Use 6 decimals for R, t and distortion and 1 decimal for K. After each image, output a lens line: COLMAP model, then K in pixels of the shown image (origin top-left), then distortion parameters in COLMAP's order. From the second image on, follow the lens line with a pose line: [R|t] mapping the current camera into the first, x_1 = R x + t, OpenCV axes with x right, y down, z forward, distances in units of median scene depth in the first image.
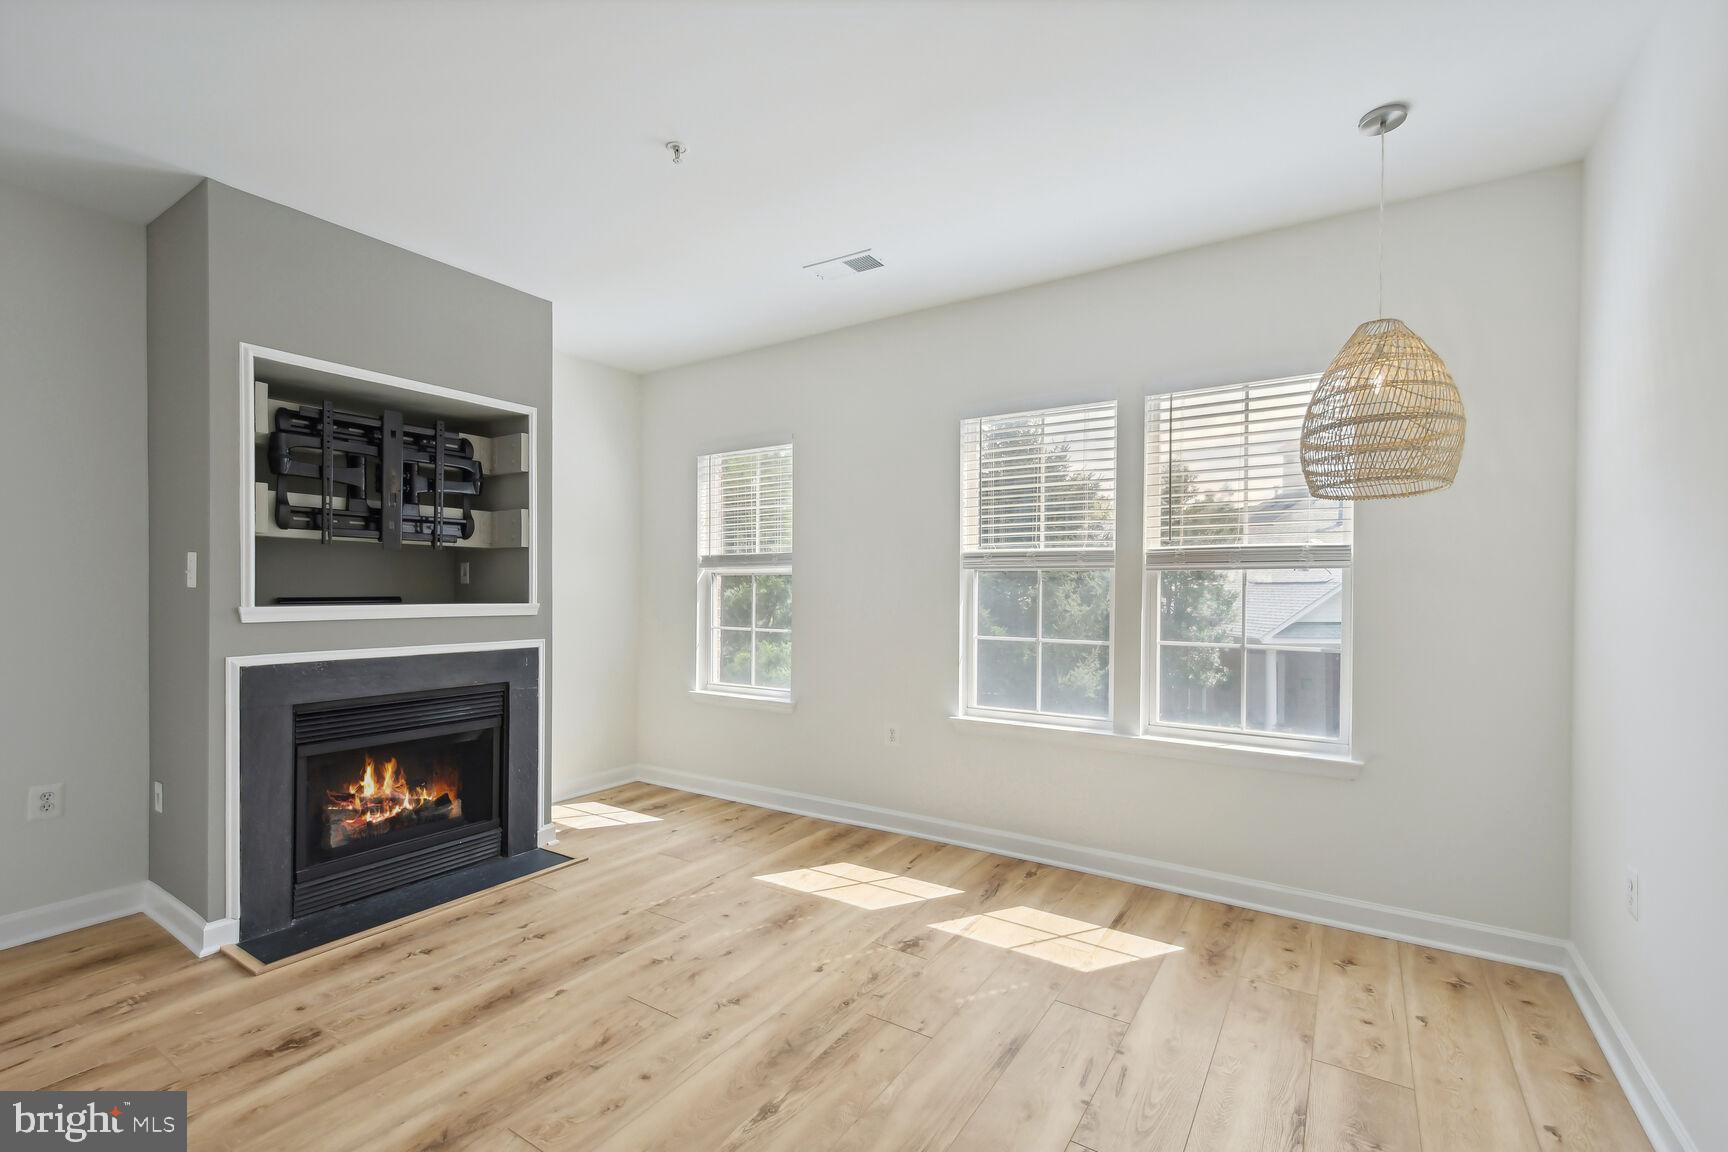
lens RADIAL K [[751.3, 0, 863.2], [0, 751.3, 586.1], [0, 0, 1]] dist [0.003287, 0.000144]
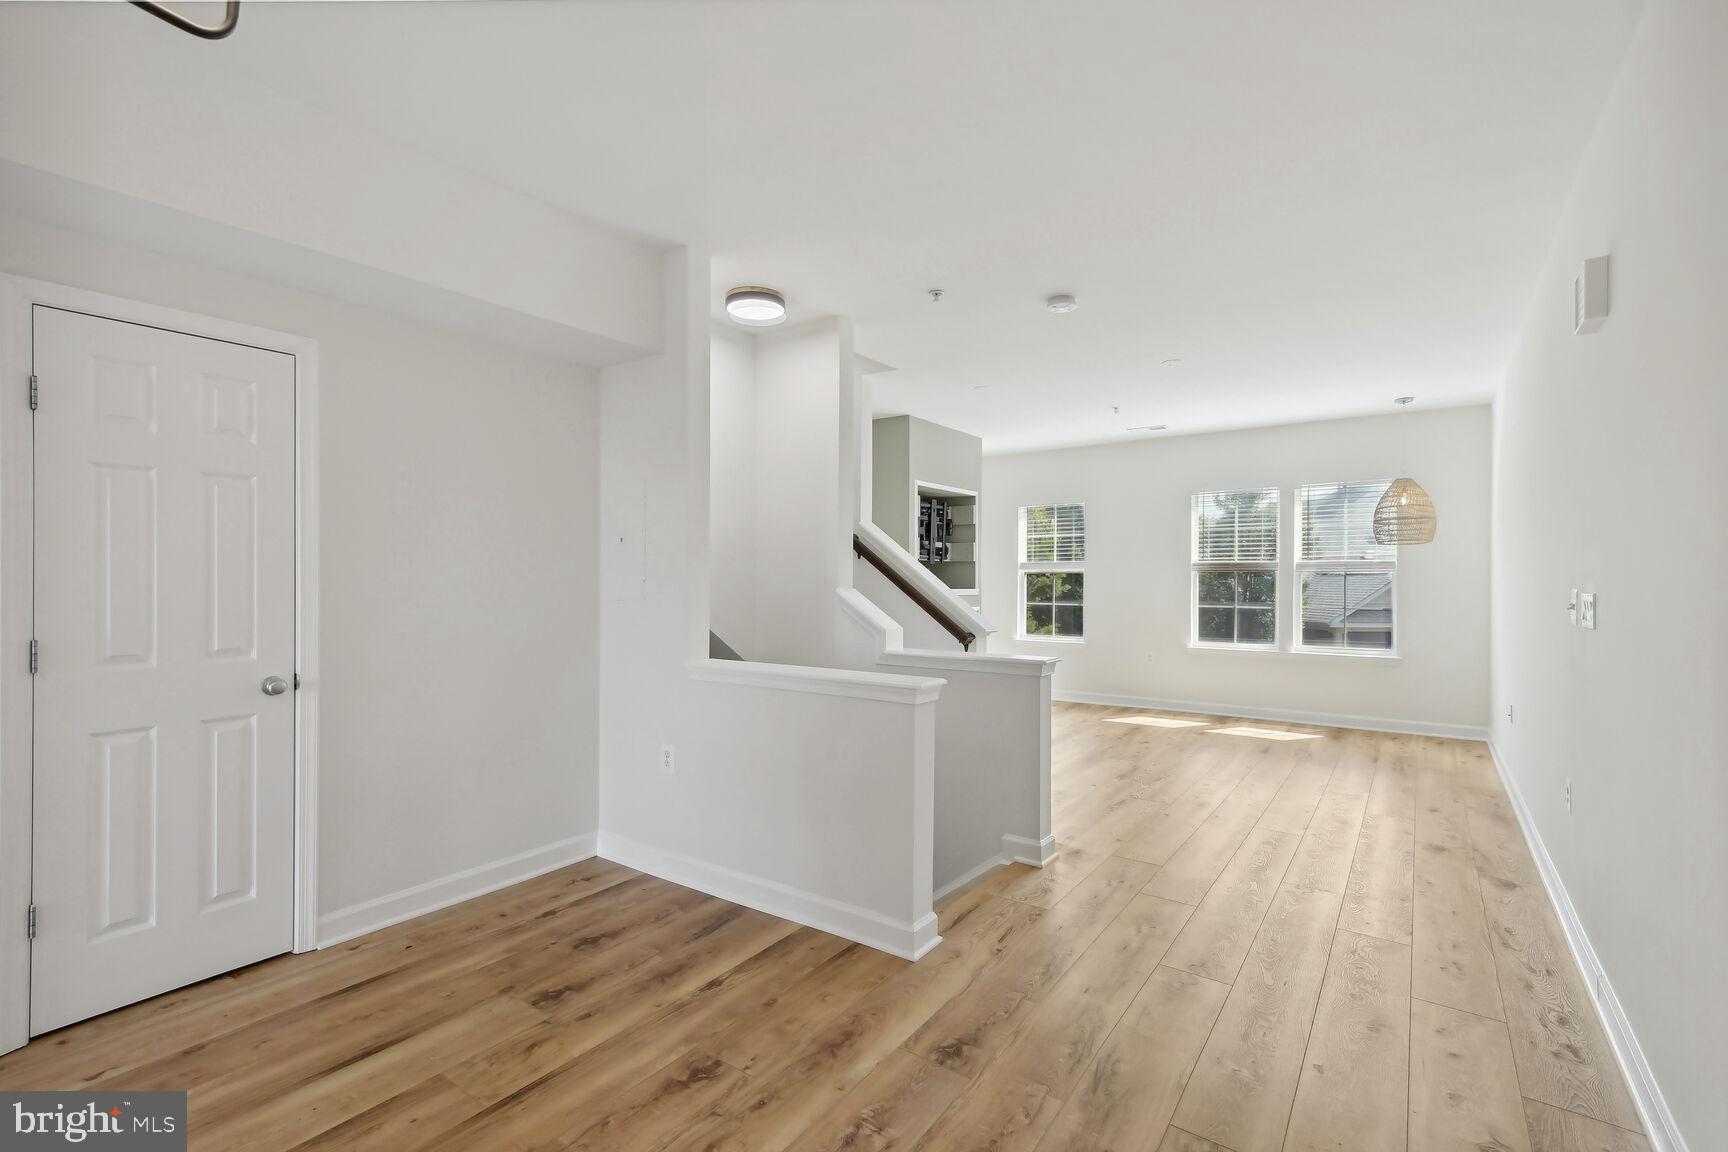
lens RADIAL K [[751.3, 0, 860.4], [0, 751.3, 572.4], [0, 0, 1]] dist [0.003287, 0.000144]
pose [[0.998376, -0.002595, -0.056908, -0.652390], [0.001954, 0.999934, -0.011301, 0.000925], [0.056934, 0.011171, 0.998315, -1.061143]]
